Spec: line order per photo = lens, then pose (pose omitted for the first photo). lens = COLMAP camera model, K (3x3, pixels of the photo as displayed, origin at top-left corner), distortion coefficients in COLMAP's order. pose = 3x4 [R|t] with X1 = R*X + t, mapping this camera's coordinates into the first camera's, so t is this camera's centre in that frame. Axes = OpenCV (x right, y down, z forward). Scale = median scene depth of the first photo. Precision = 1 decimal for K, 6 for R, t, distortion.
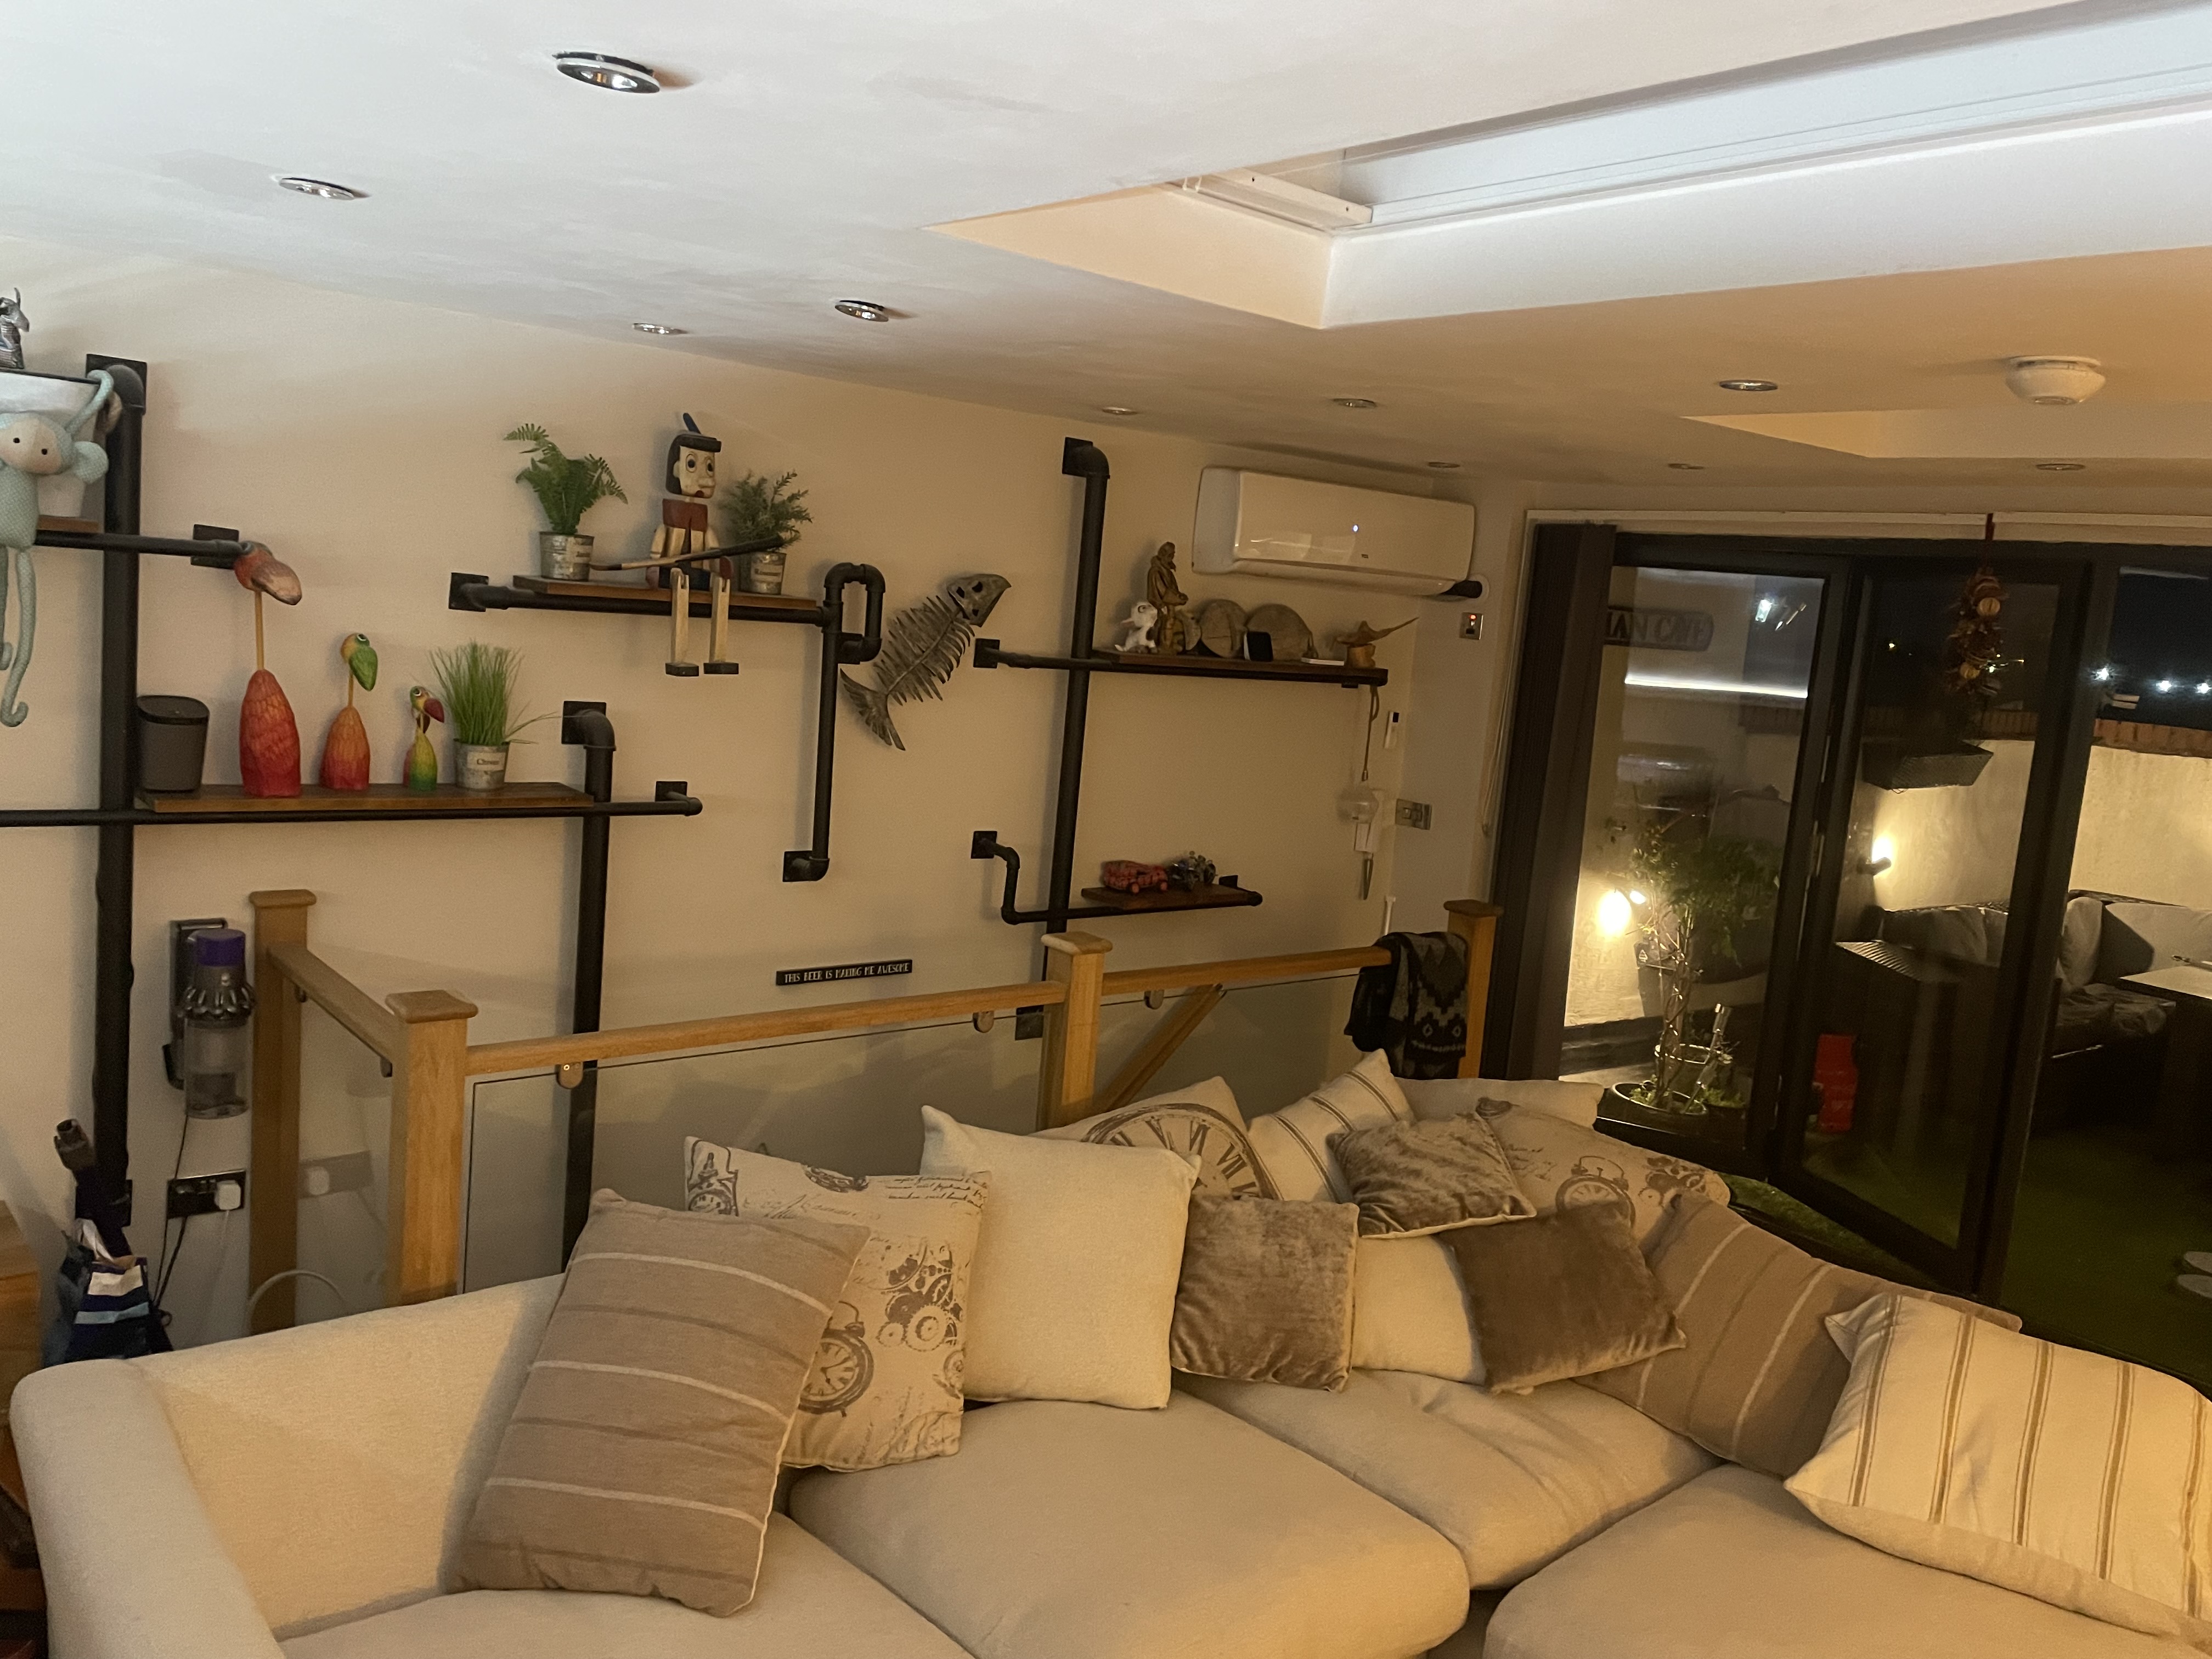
lens RADIAL K [[1691.2, 0, 1087.8], [0, 1691.2, 808.2], [0, 0, 1]] dist [0.111167, -0.124041]
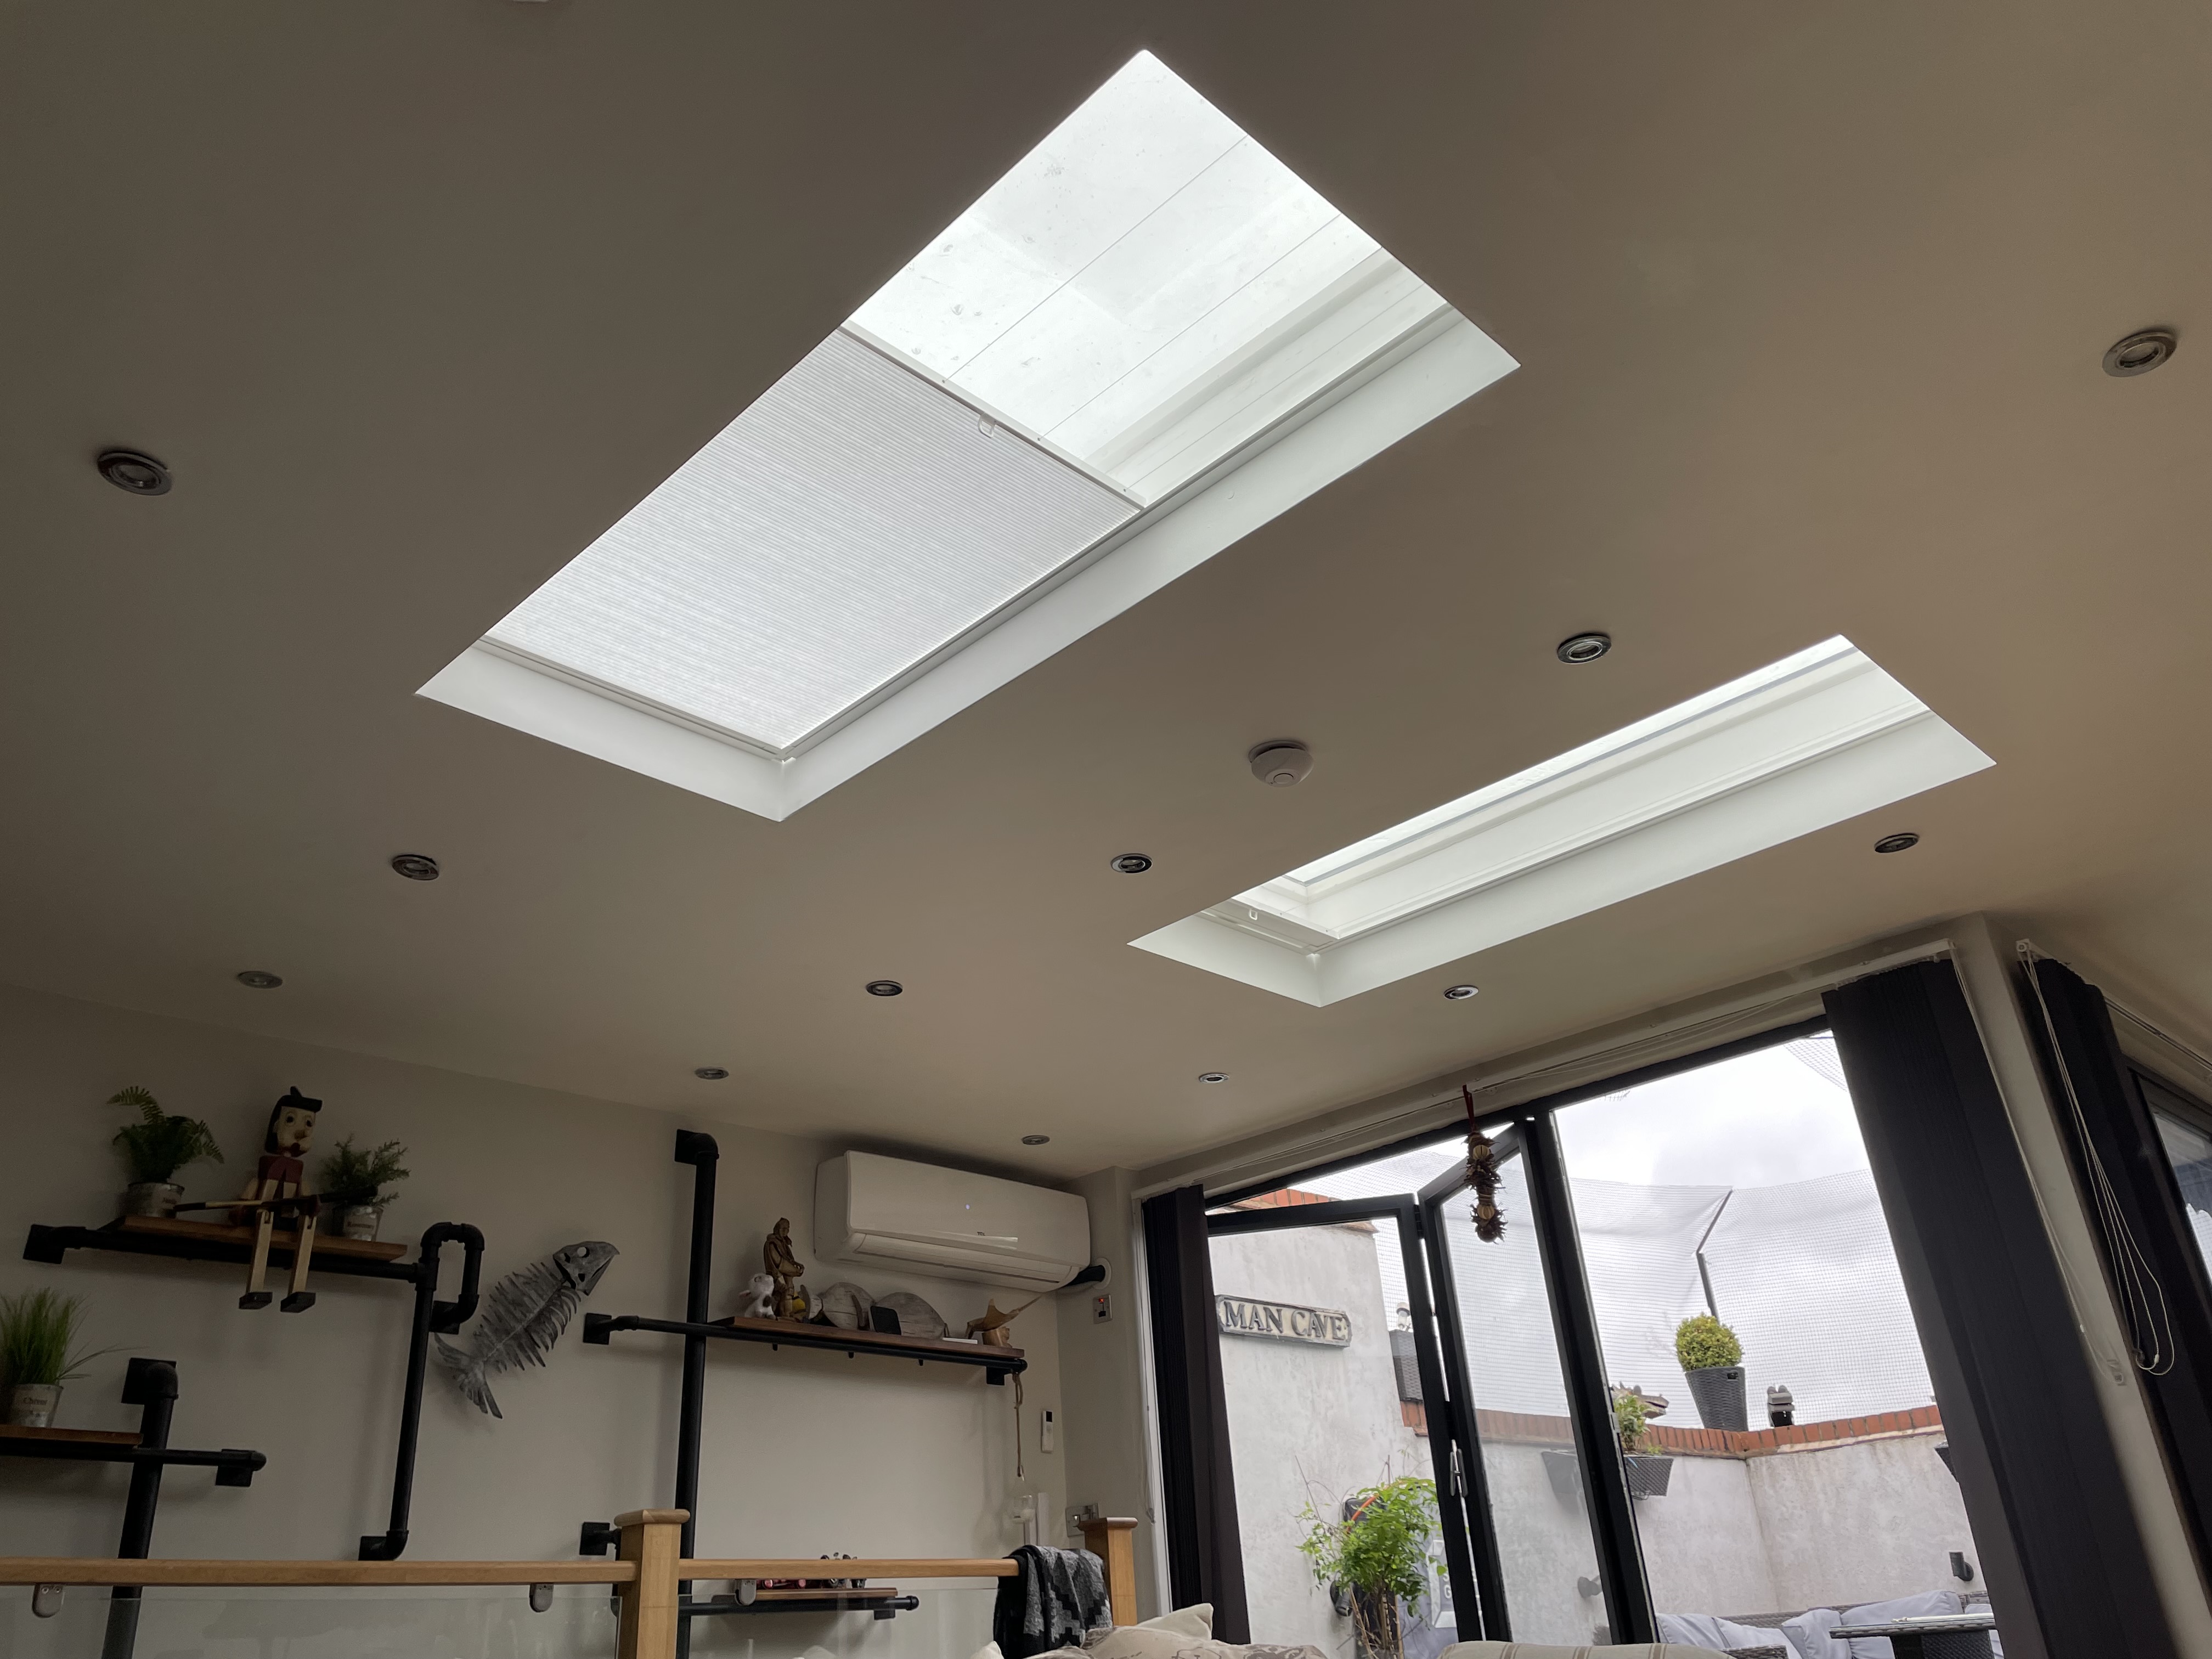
lens RADIAL K [[1691.2, 0, 1087.8], [0, 1691.2, 808.2], [0, 0, 1]] dist [0.111167, -0.124041]
pose [[0.985441, -0.085715, 0.146831, 0.110177], [0.154118, 0.815016, -0.558566, 0.287226], [-0.071792, 0.573063, 0.816360, -0.050465]]
